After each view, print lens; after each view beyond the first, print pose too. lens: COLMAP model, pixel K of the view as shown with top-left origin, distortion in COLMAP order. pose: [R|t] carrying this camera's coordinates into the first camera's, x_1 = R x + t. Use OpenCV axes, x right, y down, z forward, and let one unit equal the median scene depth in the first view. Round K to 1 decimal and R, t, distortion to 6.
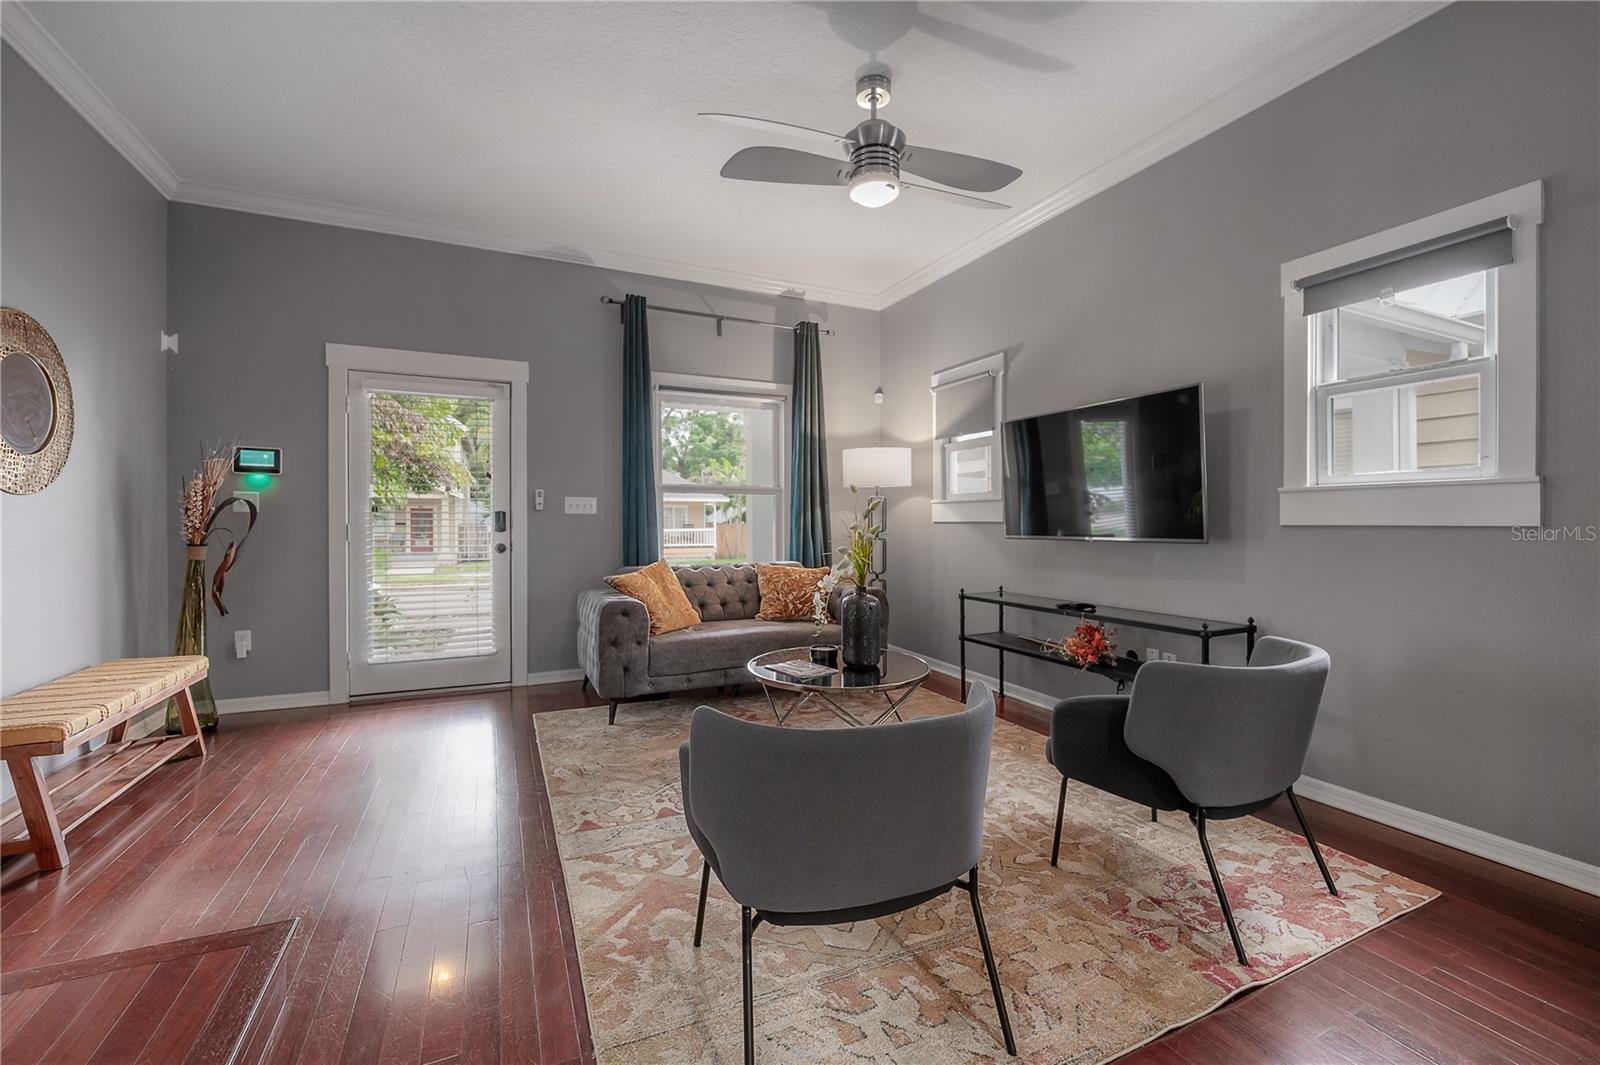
lens RADIAL K [[650.1, 0, 796.5], [0, 650.1, 527.7], [0, 0, 1]] dist [0.000424, 0.000018]
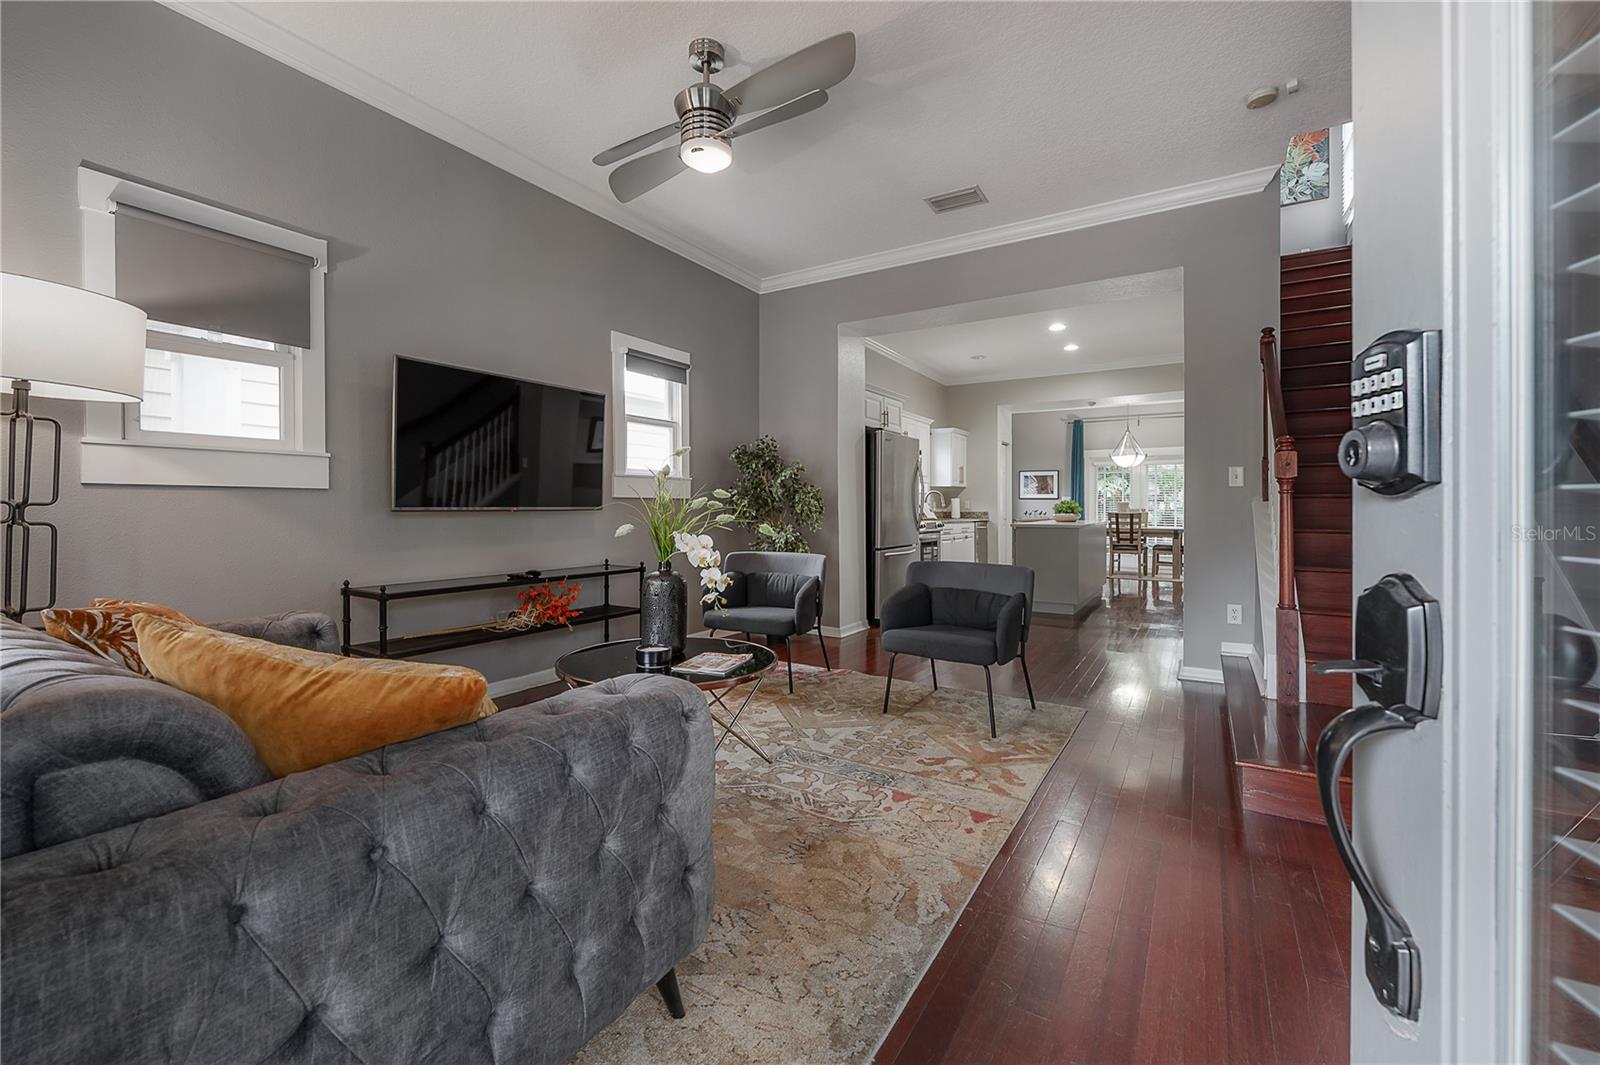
lens RADIAL K [[655.2, 0, 805.7], [0, 655.2, 509.1], [0, 0, 1]] dist [-0.000252, -0.000014]
pose [[-0.551757, -0.004553, 0.833993, -0.901625], [0.001216, 0.999980, 0.006264, 0.015835], [-0.834004, 0.004471, -0.551740, 1.618199]]
